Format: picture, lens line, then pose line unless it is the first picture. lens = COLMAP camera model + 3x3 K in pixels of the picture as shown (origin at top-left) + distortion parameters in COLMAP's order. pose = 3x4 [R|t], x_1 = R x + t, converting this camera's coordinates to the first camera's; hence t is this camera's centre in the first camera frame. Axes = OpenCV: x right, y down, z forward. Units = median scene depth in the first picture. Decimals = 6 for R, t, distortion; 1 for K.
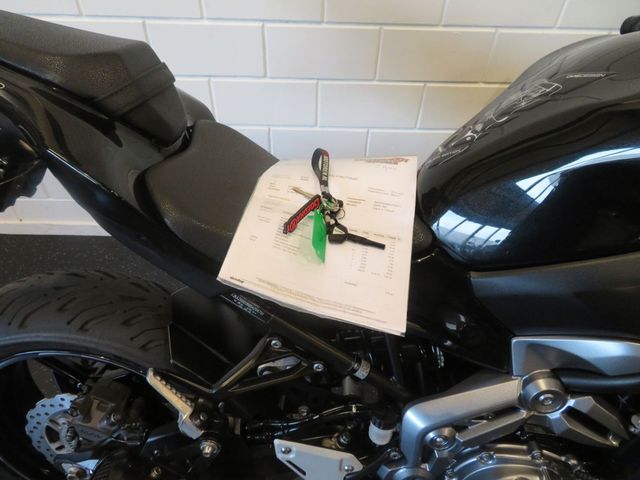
lens RADIAL K [[460.0, 0, 320.0], [0, 460.0, 240.0], [0, 0, 1]] dist [-0.000723, 0.001567]
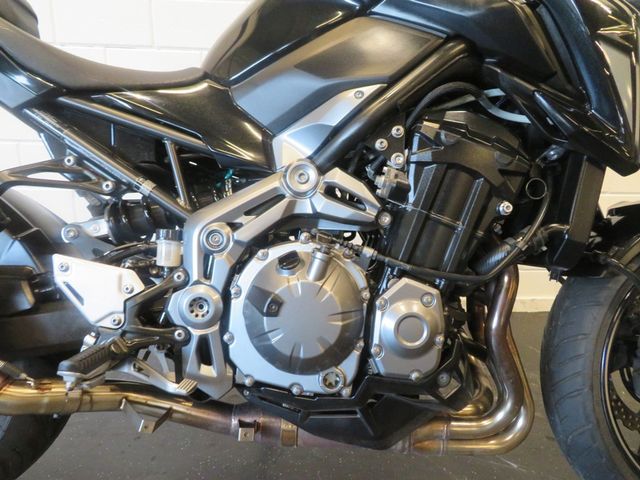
lens RADIAL K [[460.0, 0, 320.0], [0, 460.0, 240.0], [0, 0, 1]] dist [-0.000723, 0.001567]
pose [[0.998019, -0.026432, 0.057084, 0.414294], [0.051723, 0.861291, -0.505473, 0.925439], [-0.035805, 0.507424, 0.860952, 0.101314]]
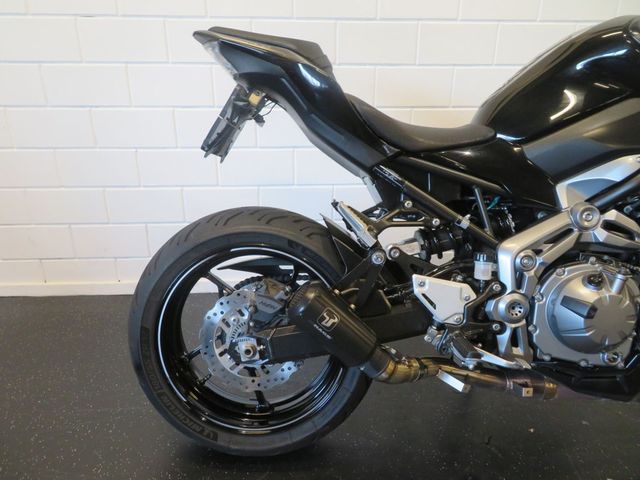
lens RADIAL K [[460.0, 0, 320.0], [0, 460.0, 240.0], [0, 0, 1]] dist [-0.000723, 0.001567]
pose [[0.997604, -0.050740, 0.047030, -0.440209], [0.065473, 0.912039, -0.404844, 0.880125], [-0.022351, 0.406953, 0.913176, -0.333944]]
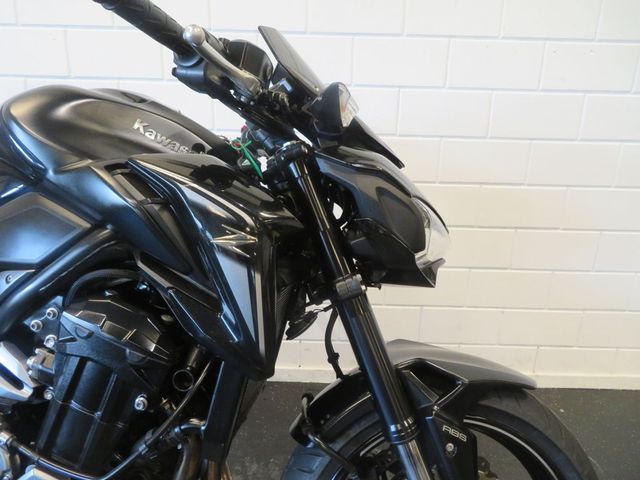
lens RADIAL K [[430.0, 0, 320.0], [0, 430.0, 240.0], [0, 0, 1]] dist [-0.000374, -0.047244]
pose [[0.999031, -0.000957, -0.044000, 1.249353], [-0.020965, 0.868686, -0.494920, 0.548694], [0.038696, 0.495362, 0.867824, -0.028303]]
